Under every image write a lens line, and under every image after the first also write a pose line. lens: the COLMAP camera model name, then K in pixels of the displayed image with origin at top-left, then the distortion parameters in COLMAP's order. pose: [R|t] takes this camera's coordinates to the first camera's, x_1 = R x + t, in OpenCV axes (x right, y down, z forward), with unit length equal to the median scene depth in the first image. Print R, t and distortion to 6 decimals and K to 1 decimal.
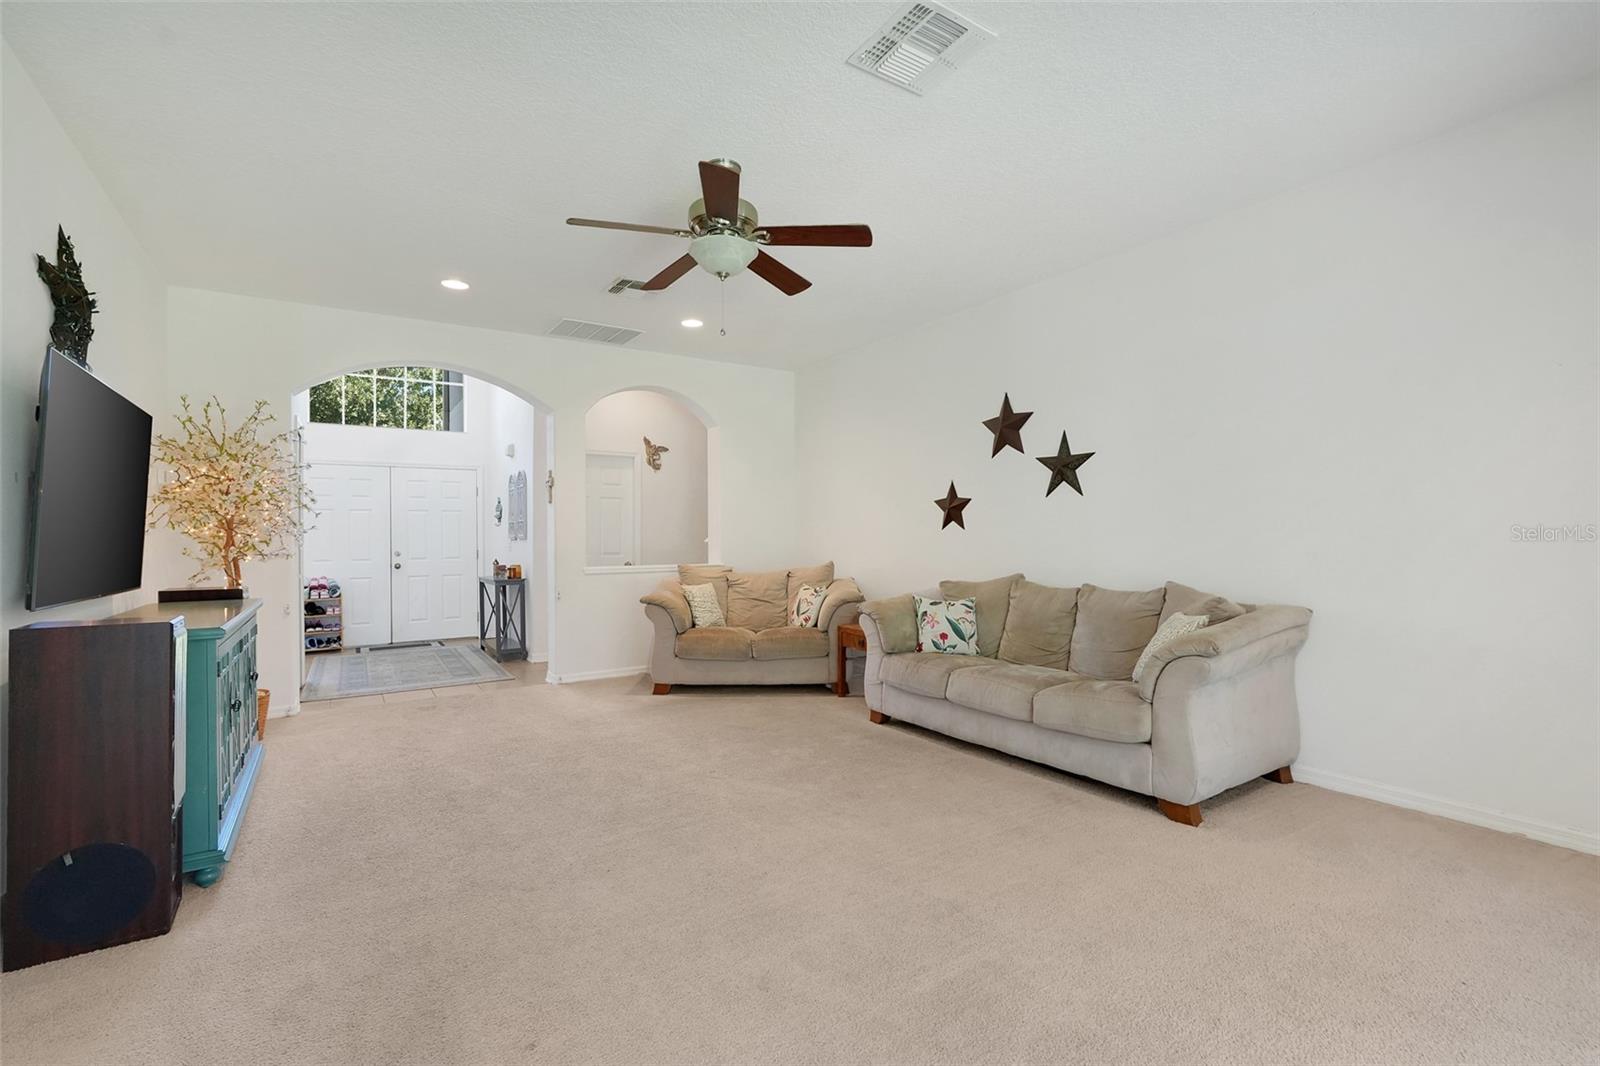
lens RADIAL K [[707.8, 0, 821.6], [0, 707.8, 542.5], [0, 0, 1]] dist [-0.037070, 0.016135]
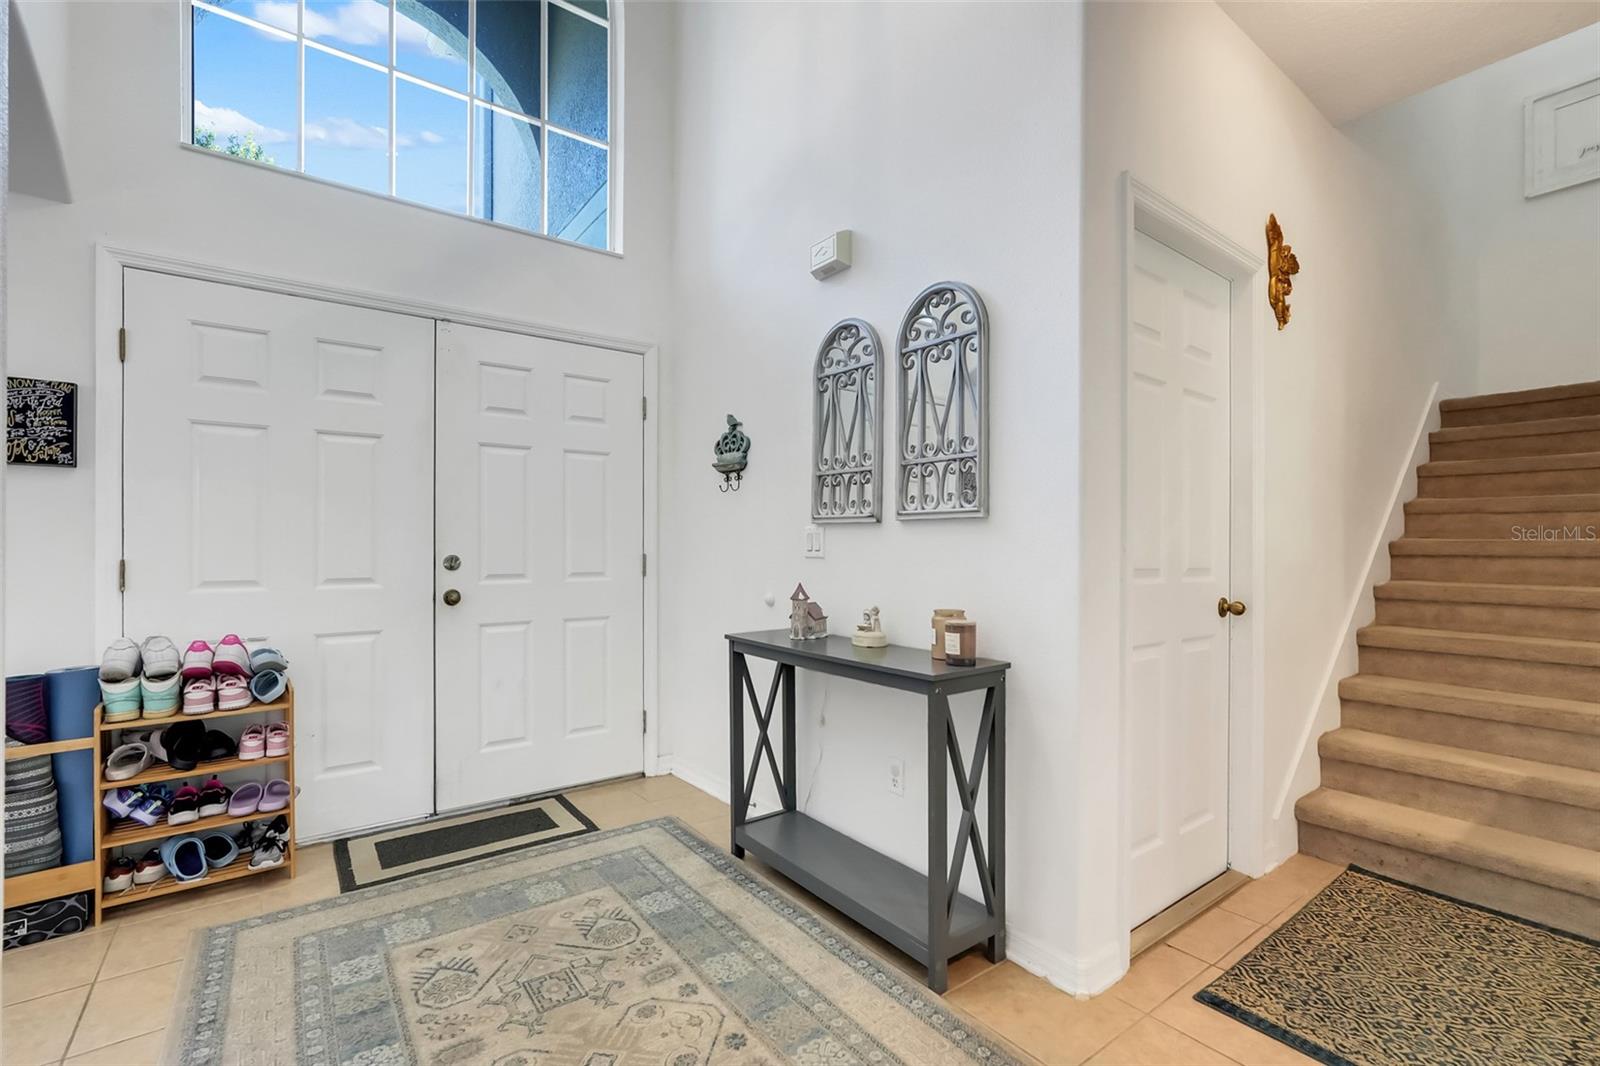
lens RADIAL K [[707.8, 0, 821.6], [0, 707.8, 542.5], [0, 0, 1]] dist [-0.037070, 0.016135]
pose [[0.997850, 0.008571, 0.064983, -0.470679], [-0.008030, 0.999931, -0.008588, 0.007864], [-0.065053, 0.008047, 0.997849, 0.671103]]
